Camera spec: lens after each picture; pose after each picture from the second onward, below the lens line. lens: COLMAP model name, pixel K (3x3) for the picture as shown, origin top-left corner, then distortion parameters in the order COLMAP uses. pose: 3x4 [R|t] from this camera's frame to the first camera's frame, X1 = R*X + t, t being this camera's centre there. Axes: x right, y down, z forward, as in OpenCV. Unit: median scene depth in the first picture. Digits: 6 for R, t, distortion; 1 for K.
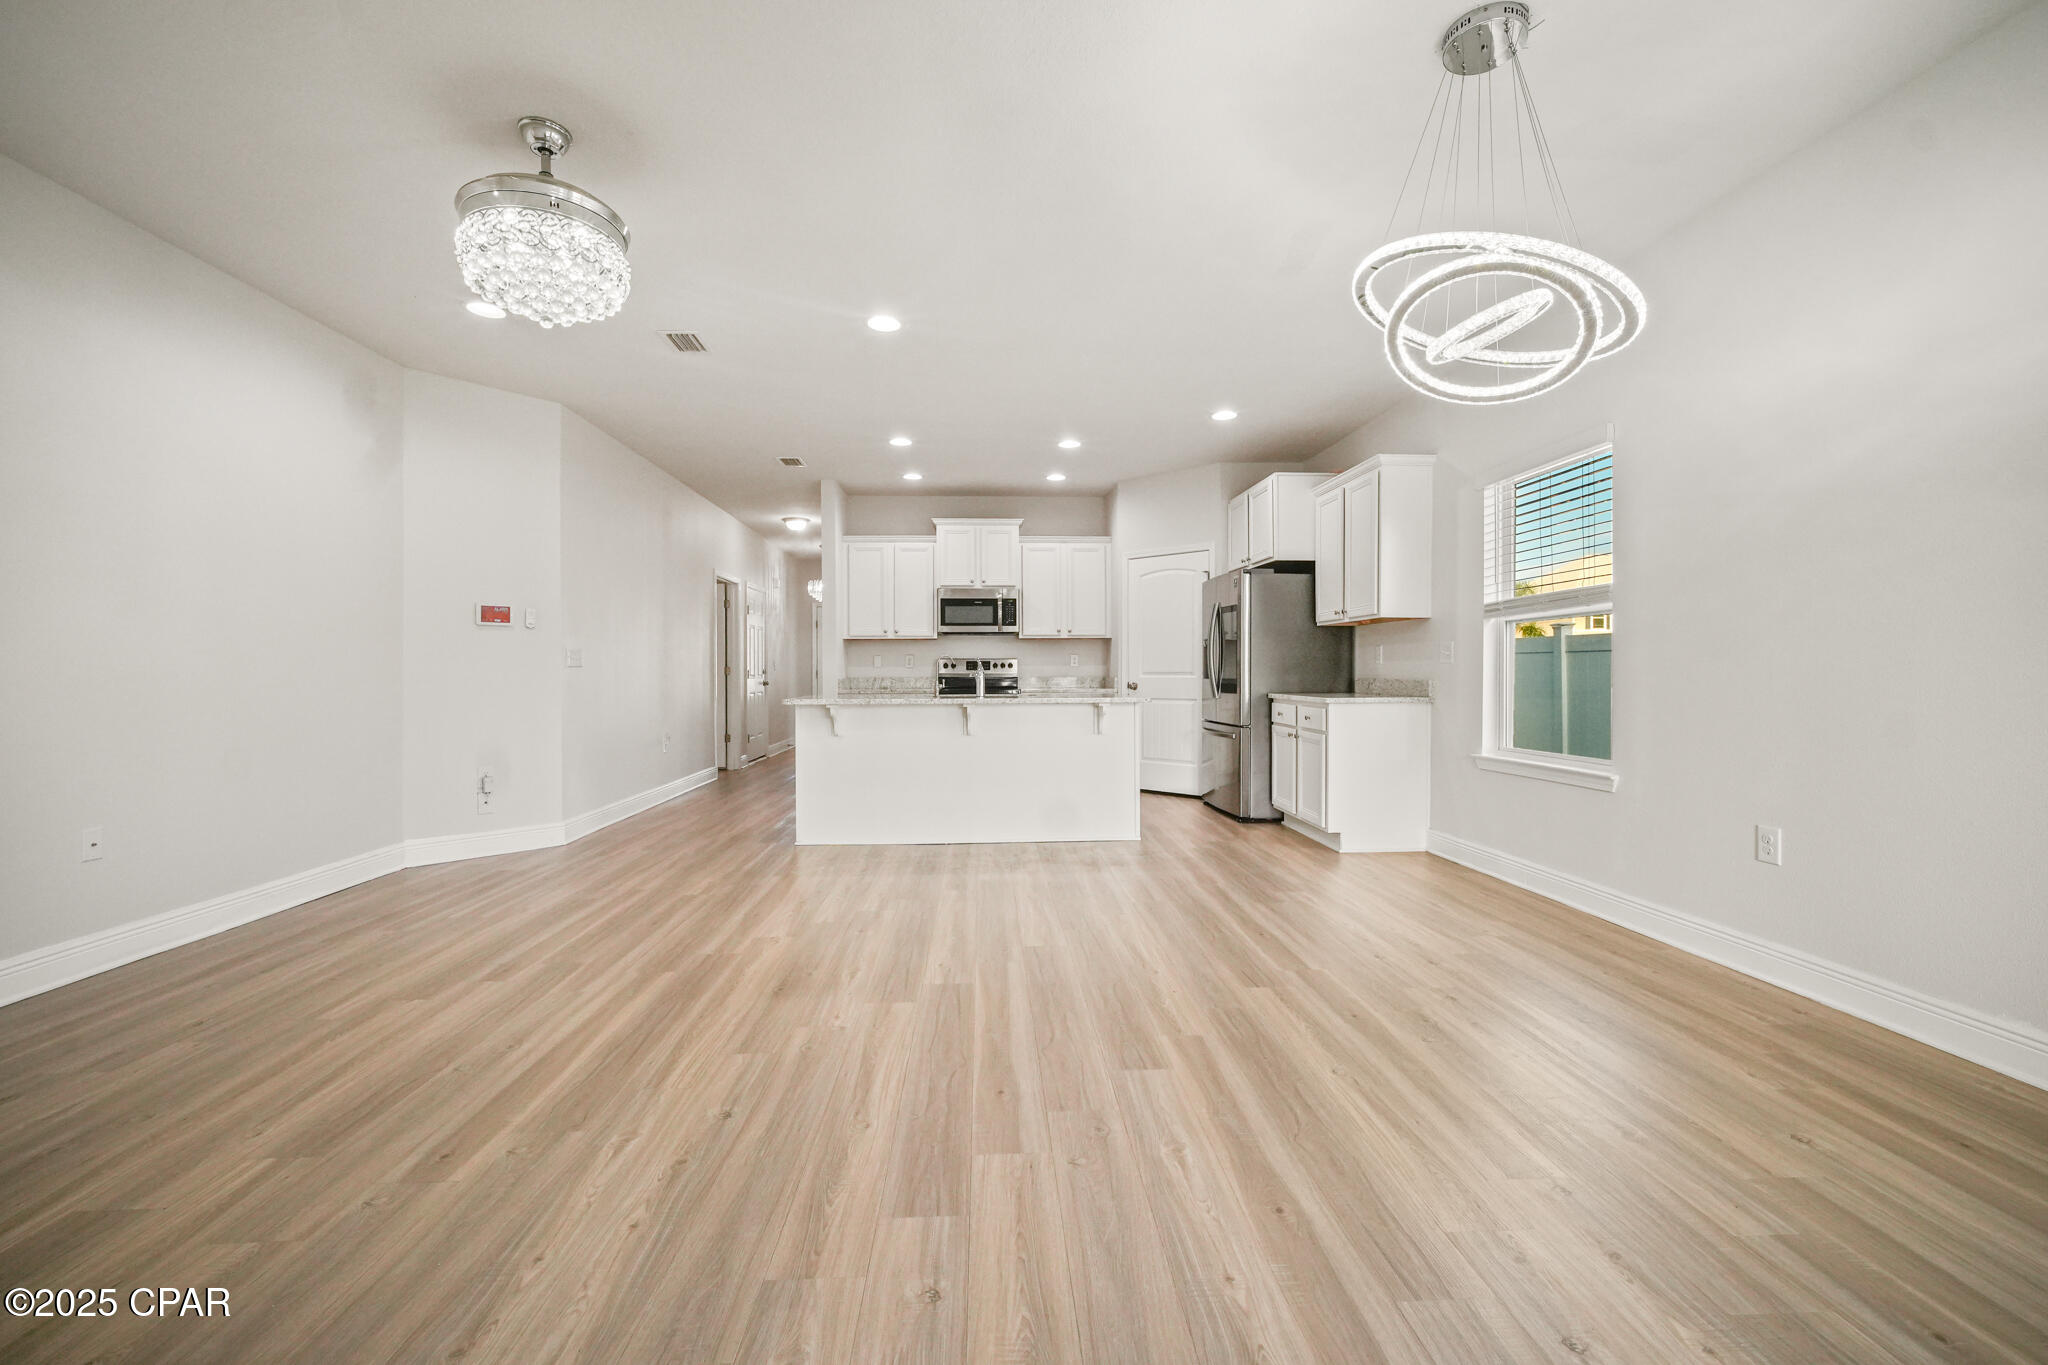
lens RADIAL K [[831.7, 0, 1019.1], [0, 831.7, 674.4], [0, 0, 1]] dist [-0.003059, 0.000230]
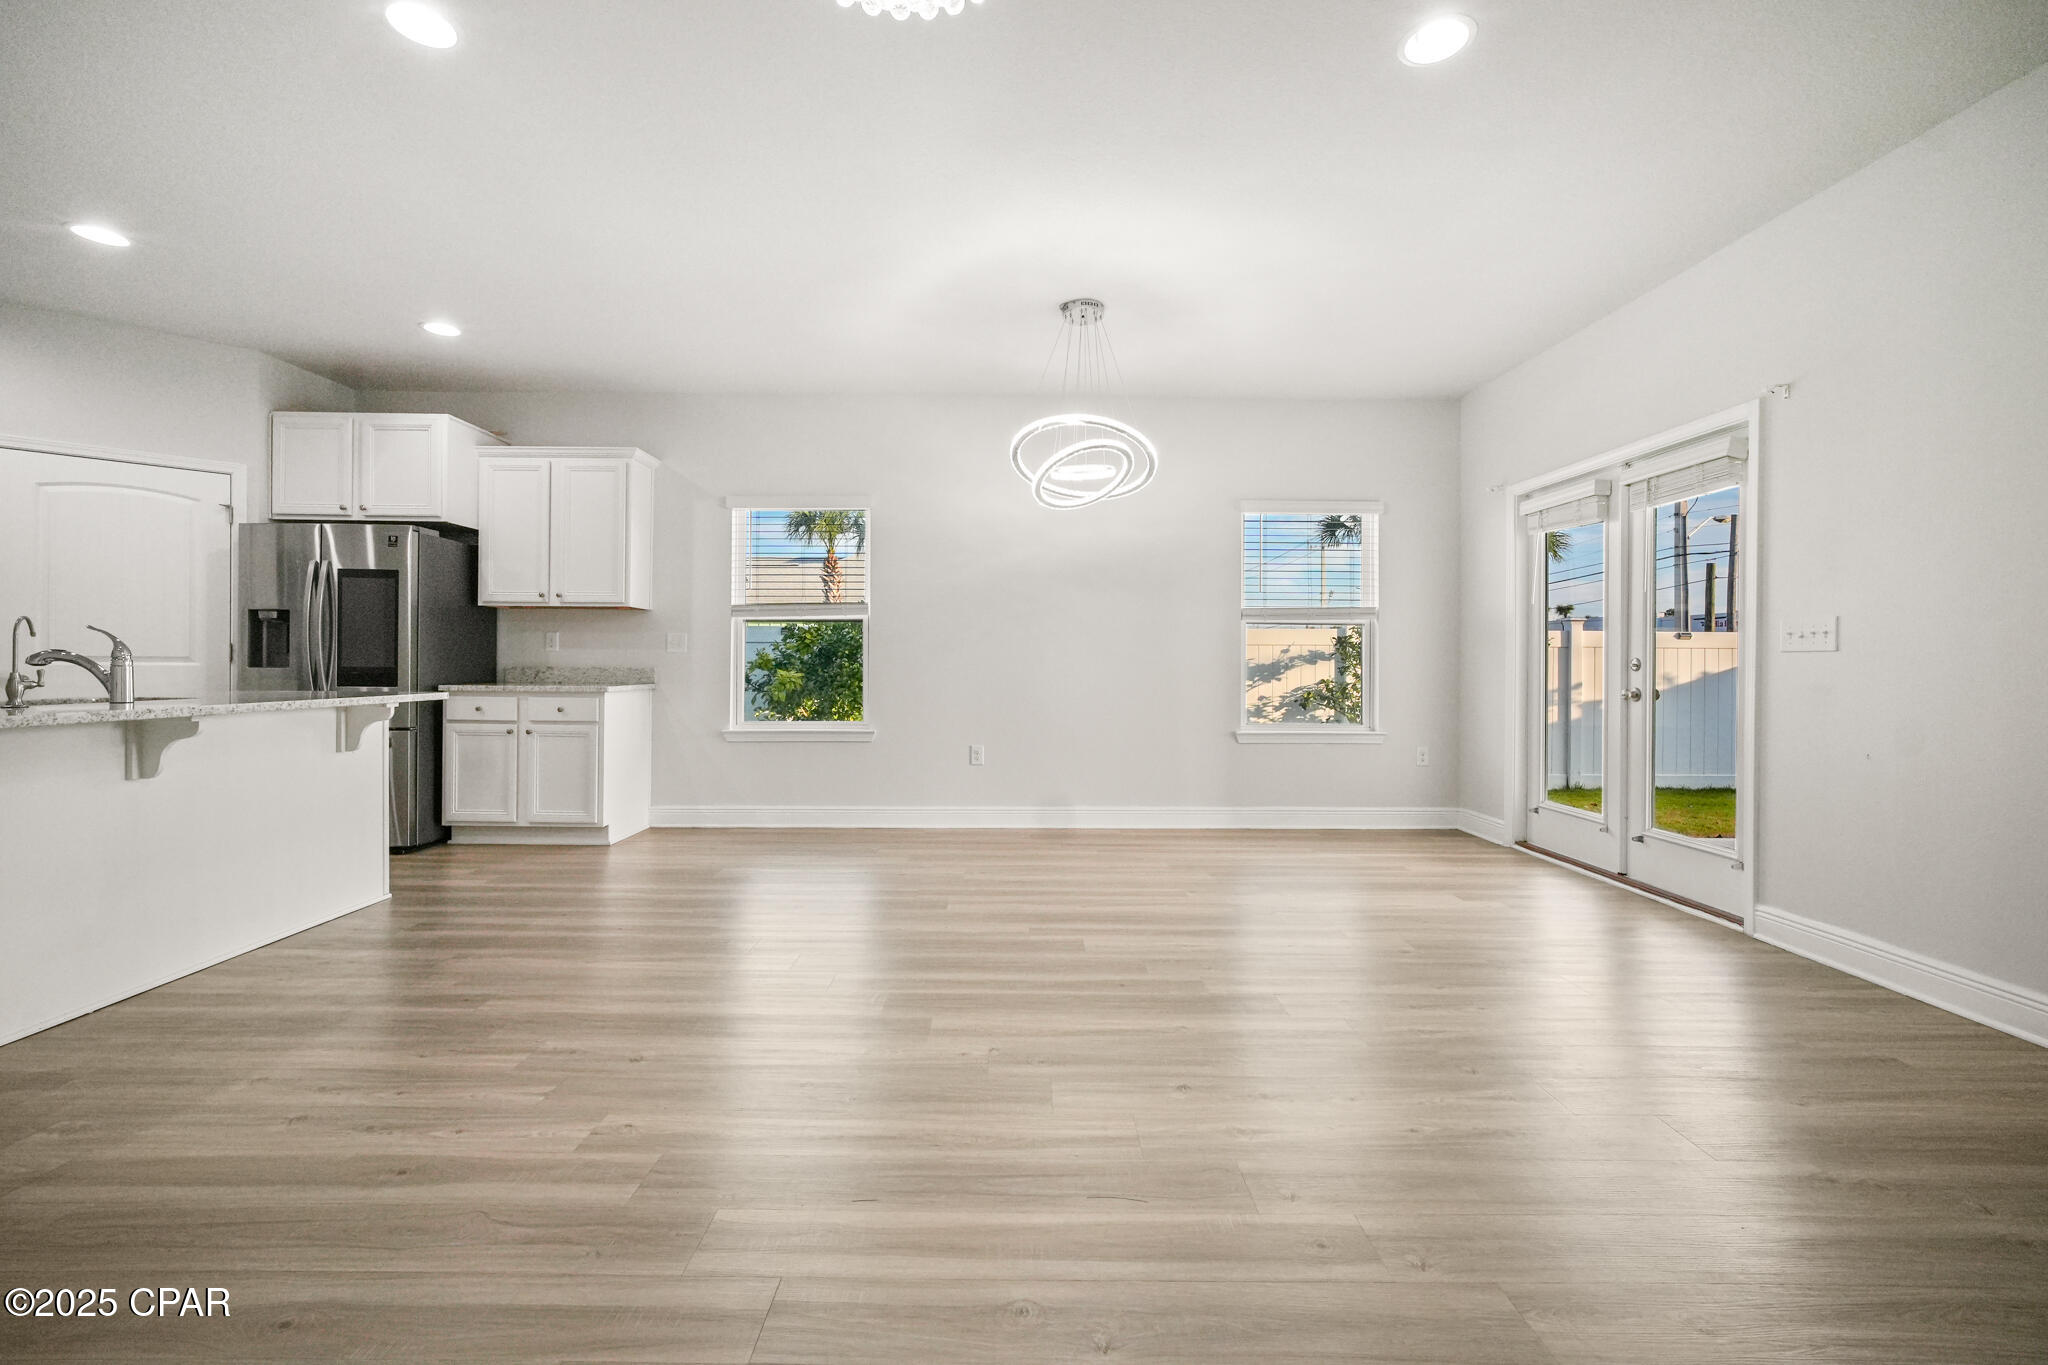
lens RADIAL K [[840.6, 0, 1016.6], [0, 840.6, 669.3], [0, 0, 1]] dist [-0.009505, 0.000254]
pose [[0.048357, -0.003857, 0.998823, -0.480182], [-0.003789, 0.999985, 0.004045, 0.001715], [-0.998823, -0.003980, 0.048342, 0.395897]]
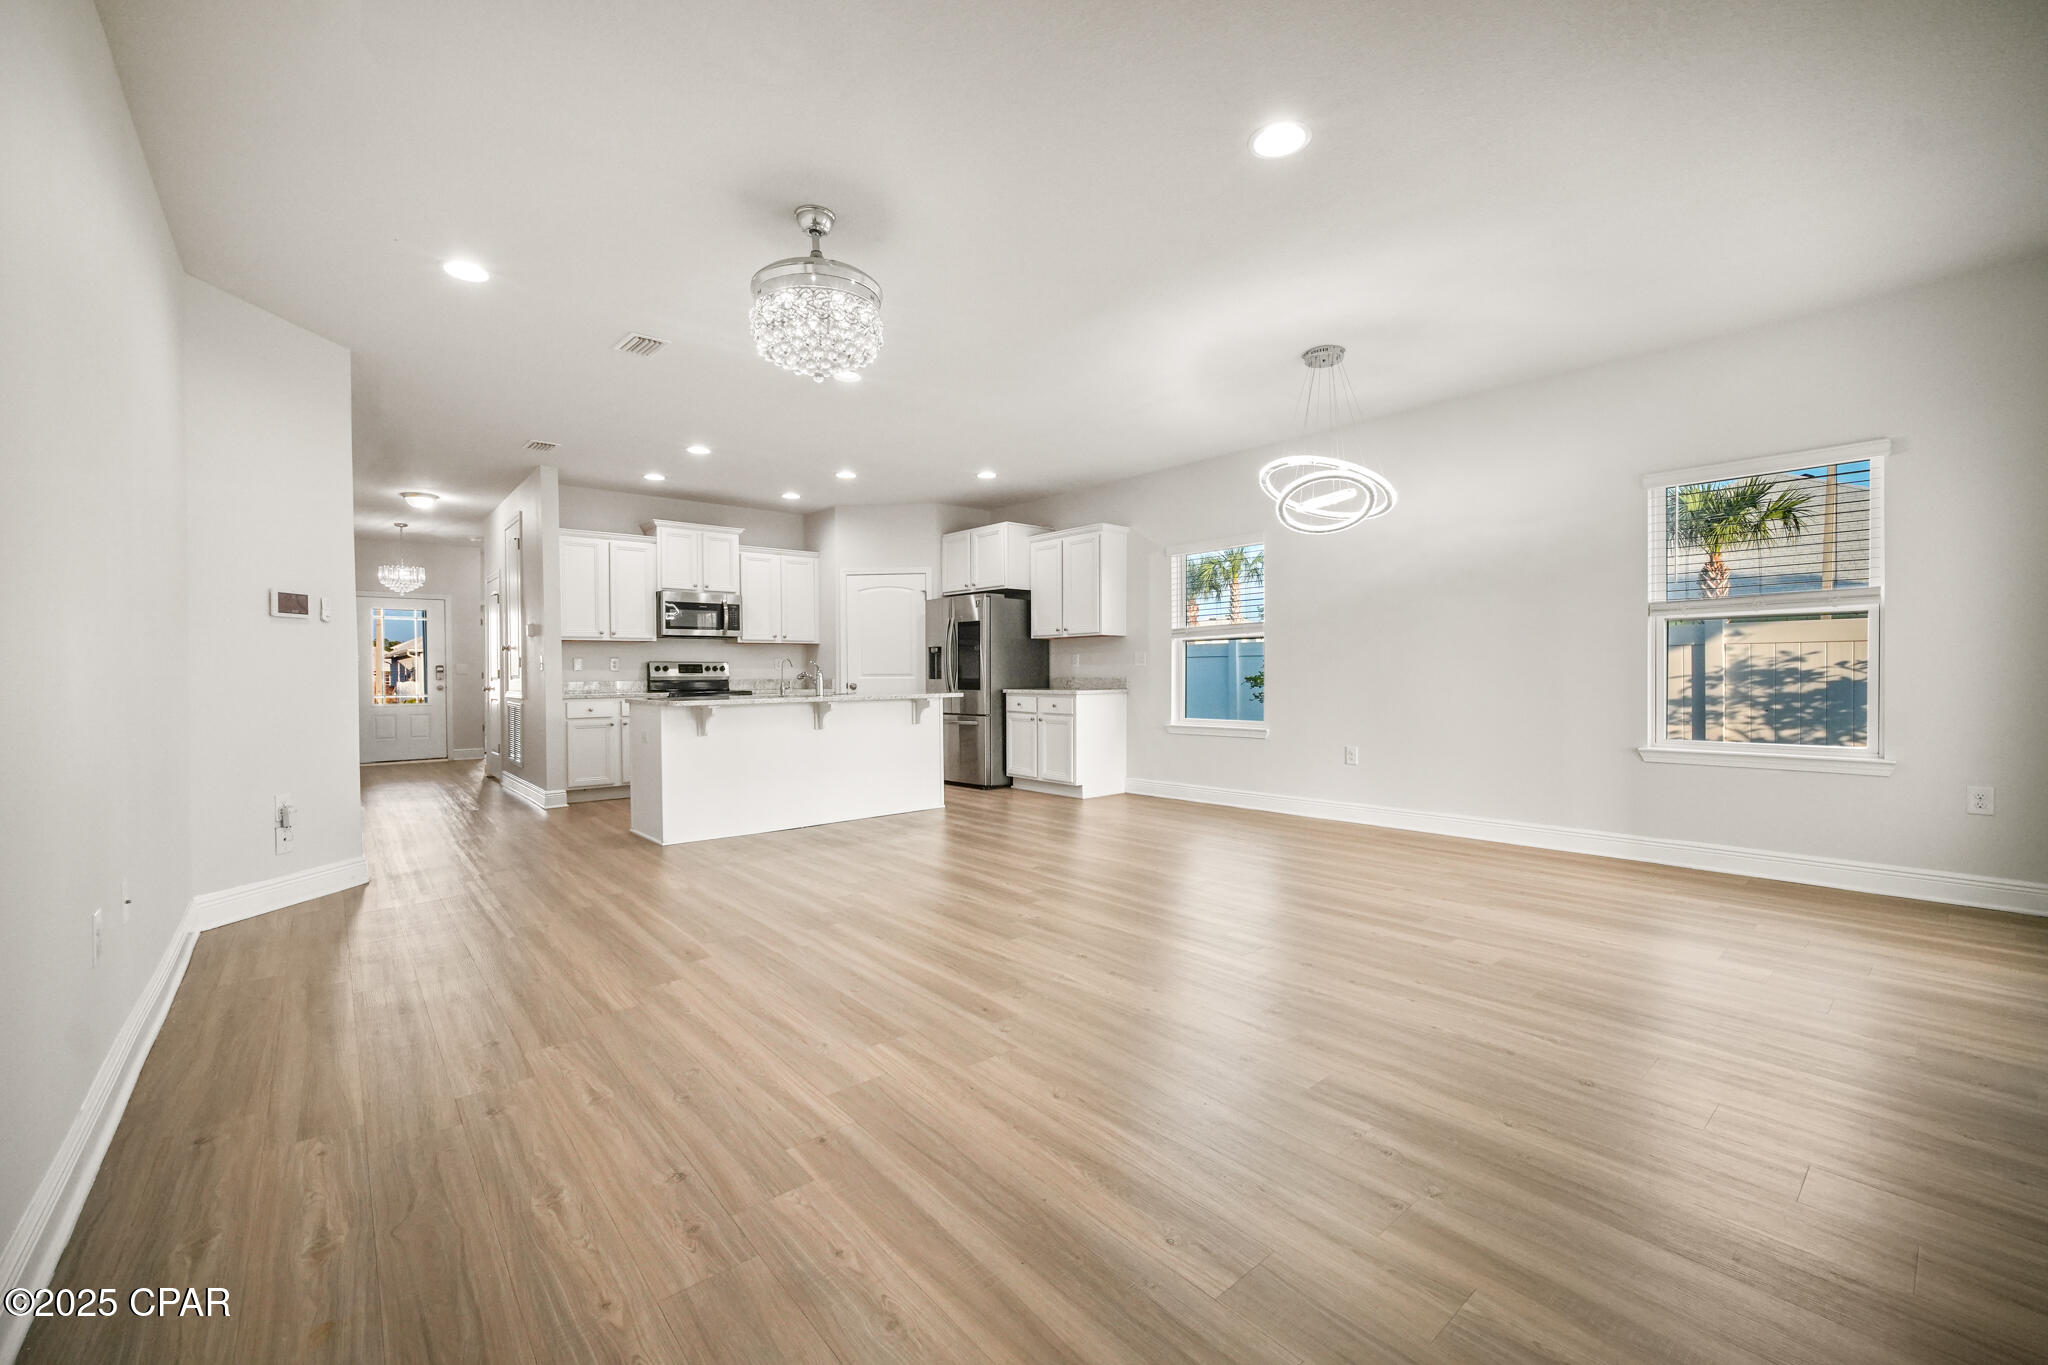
lens RADIAL K [[823.9, 0, 1024.0], [0, 823.9, 682.5], [0, 0, 1]] dist [-0.006084, 0.000272]
pose [[0.789041, -0.010140, 0.614257, -0.470878], [0.007117, 0.999948, 0.007365, 0.002399], [-0.614299, -0.001439, 0.789072, -0.049301]]
